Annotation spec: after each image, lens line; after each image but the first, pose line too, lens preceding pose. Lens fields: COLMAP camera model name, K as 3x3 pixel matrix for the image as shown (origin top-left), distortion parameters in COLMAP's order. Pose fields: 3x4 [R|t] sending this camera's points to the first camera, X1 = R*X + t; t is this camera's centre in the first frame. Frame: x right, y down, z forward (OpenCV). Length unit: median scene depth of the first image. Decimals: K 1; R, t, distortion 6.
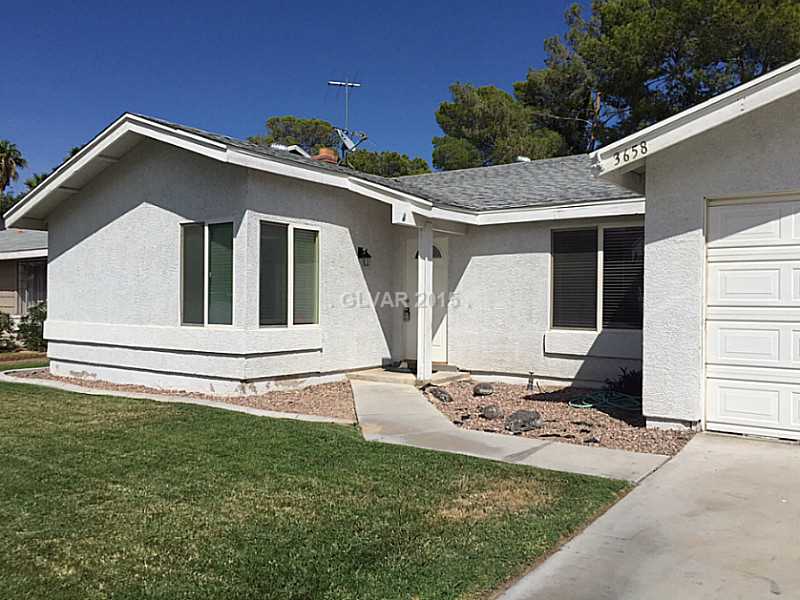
lens RADIAL K [[687.1, 0, 400.0], [0, 687.1, 300.0], [0, 0, 1]] dist [0.014937, -0.002435]
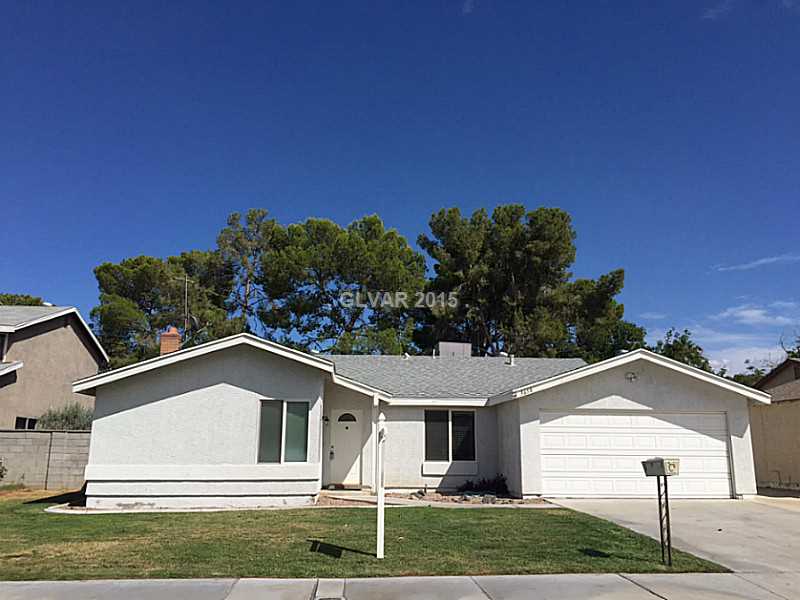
lens RADIAL K [[687.1, 0, 400.0], [0, 687.1, 300.0], [0, 0, 1]] dist [0.014937, -0.002435]
pose [[0.753478, 0.132433, 0.643997, -1.176749], [0.001653, 0.979119, -0.203282, -0.010374], [-0.657471, 0.154233, 0.737525, -0.464019]]
